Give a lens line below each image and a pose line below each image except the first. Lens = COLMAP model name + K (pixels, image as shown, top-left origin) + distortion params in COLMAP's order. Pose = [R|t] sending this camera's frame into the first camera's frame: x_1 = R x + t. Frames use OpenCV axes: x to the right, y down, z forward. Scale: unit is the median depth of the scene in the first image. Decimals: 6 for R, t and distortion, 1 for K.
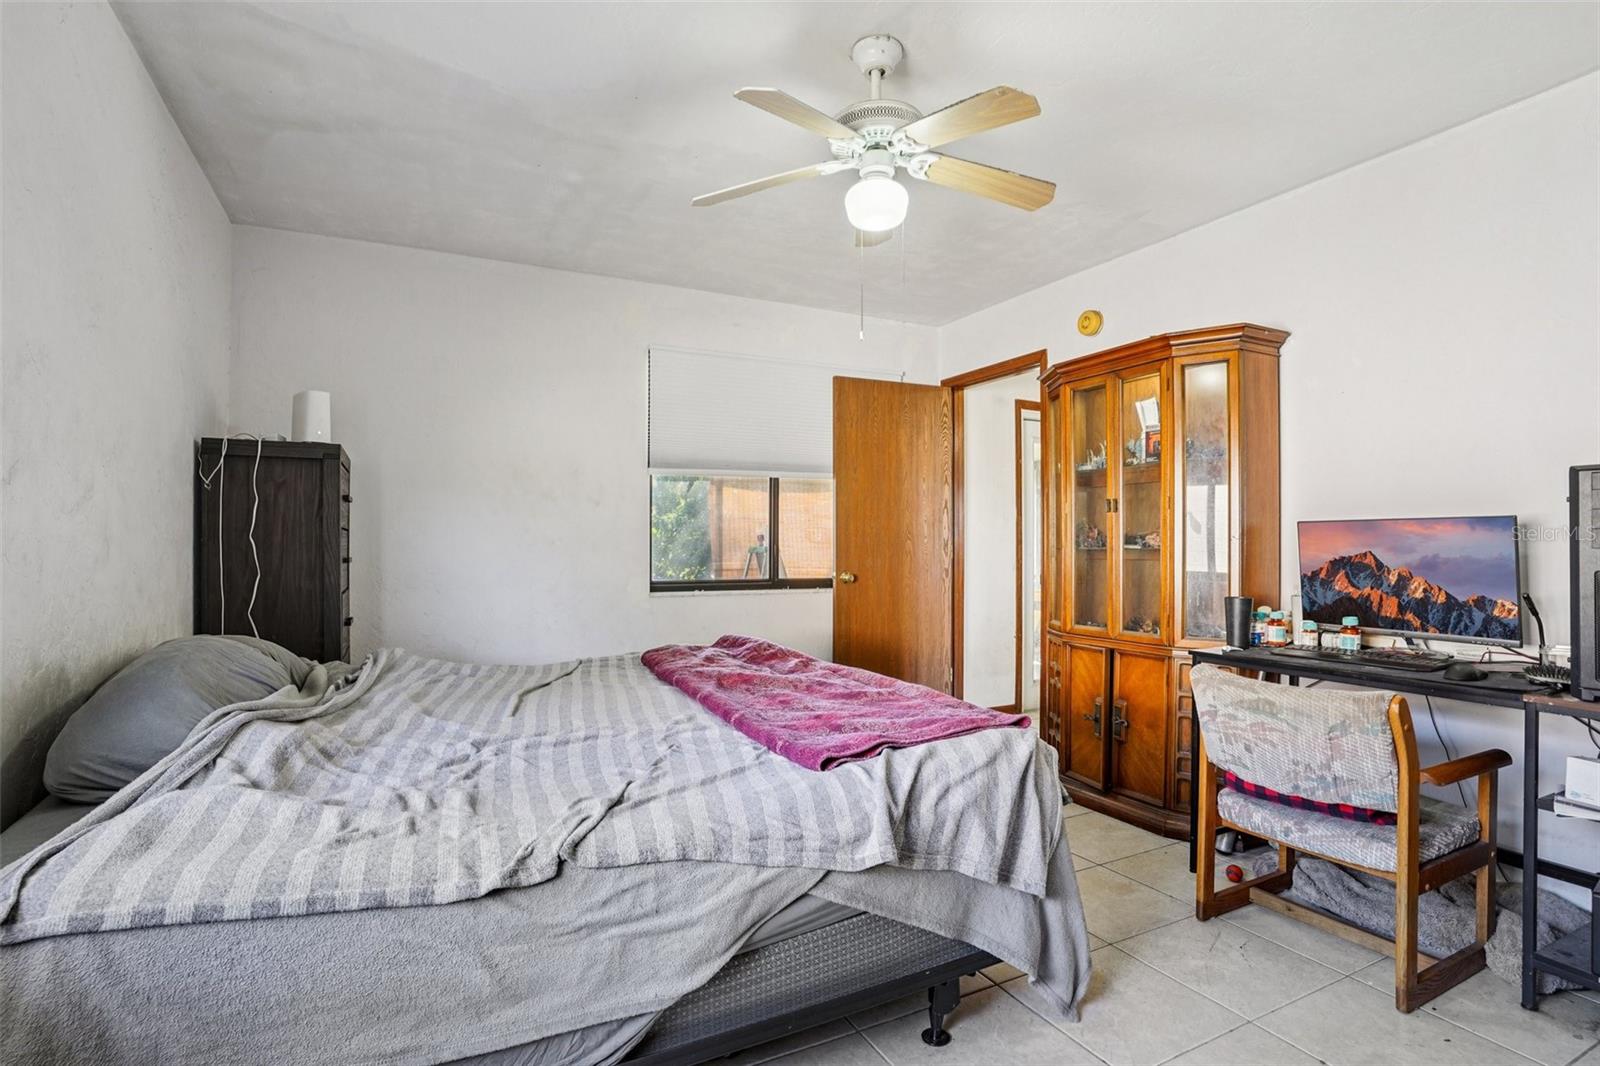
lens RADIAL K [[787.9, 0, 795.7], [0, 787.9, 543.2], [0, 0, 1]] dist [-0.059091, 0.024505]
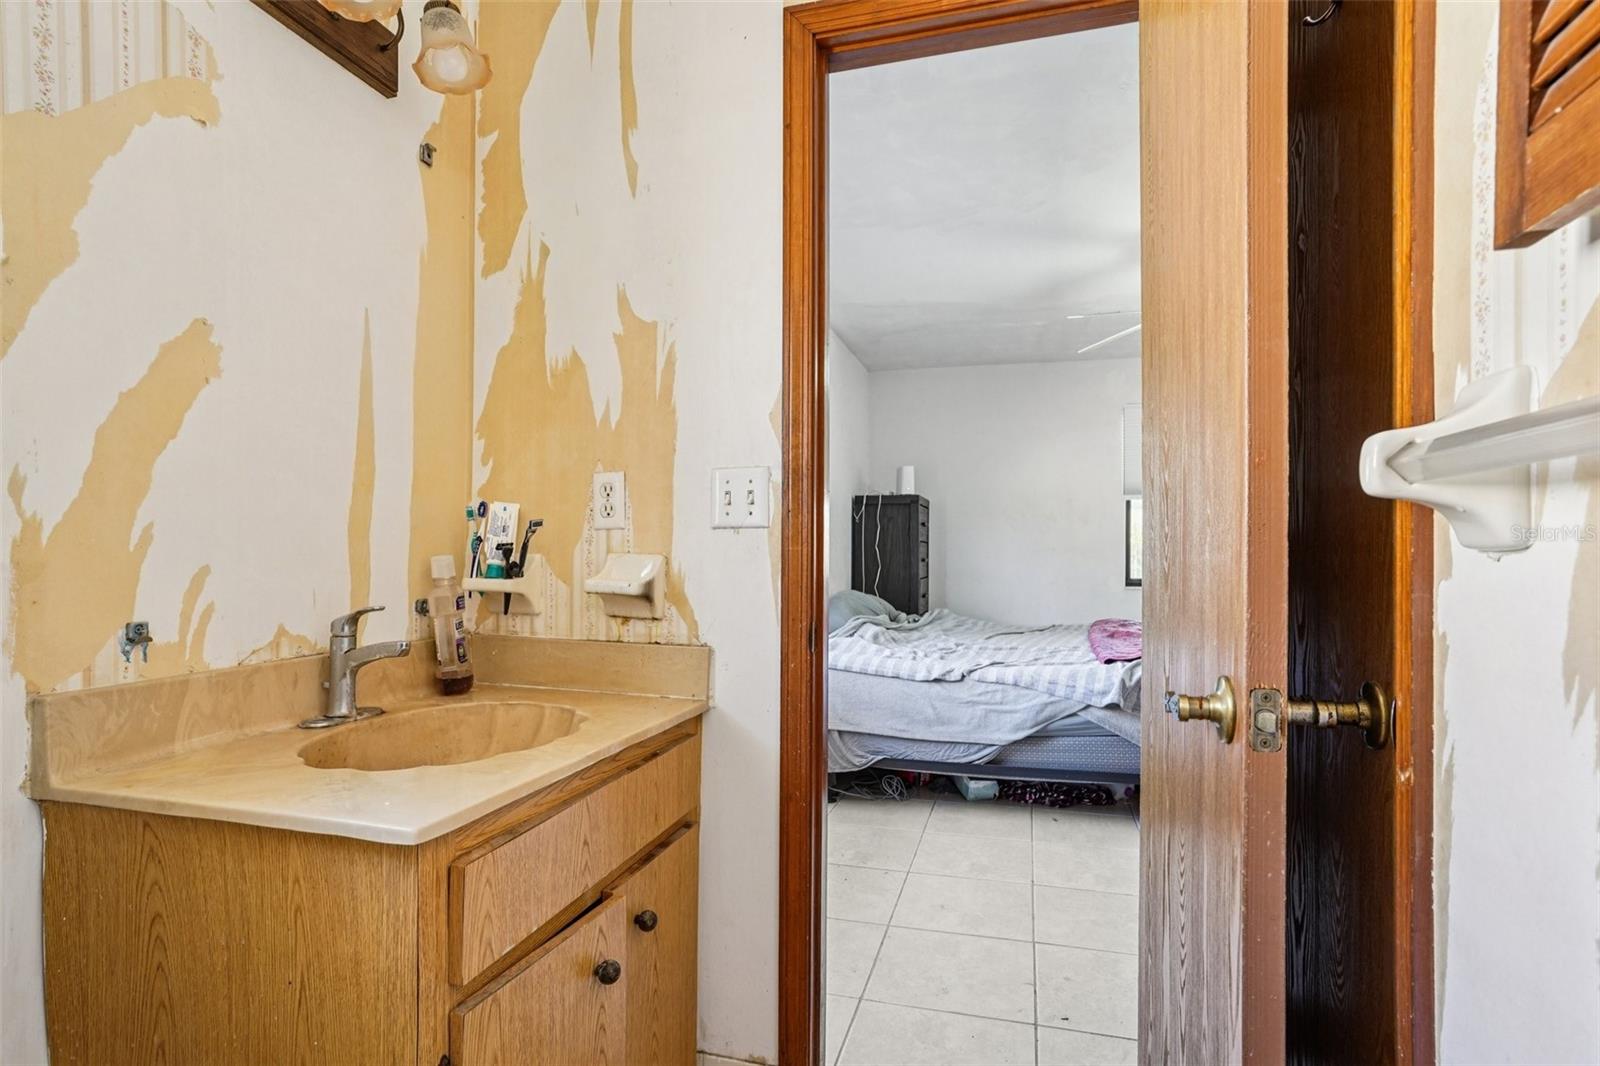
lens RADIAL K [[787.9, 0, 800.3], [0, 787.9, 545.8], [0, 0, 1]] dist [-0.059091, 0.024505]
pose [[0.734408, -0.005706, -0.678684, 0.929676], [-0.001828, 0.999944, -0.010385, 0.020886], [0.678705, 0.008868, 0.734357, -1.092412]]
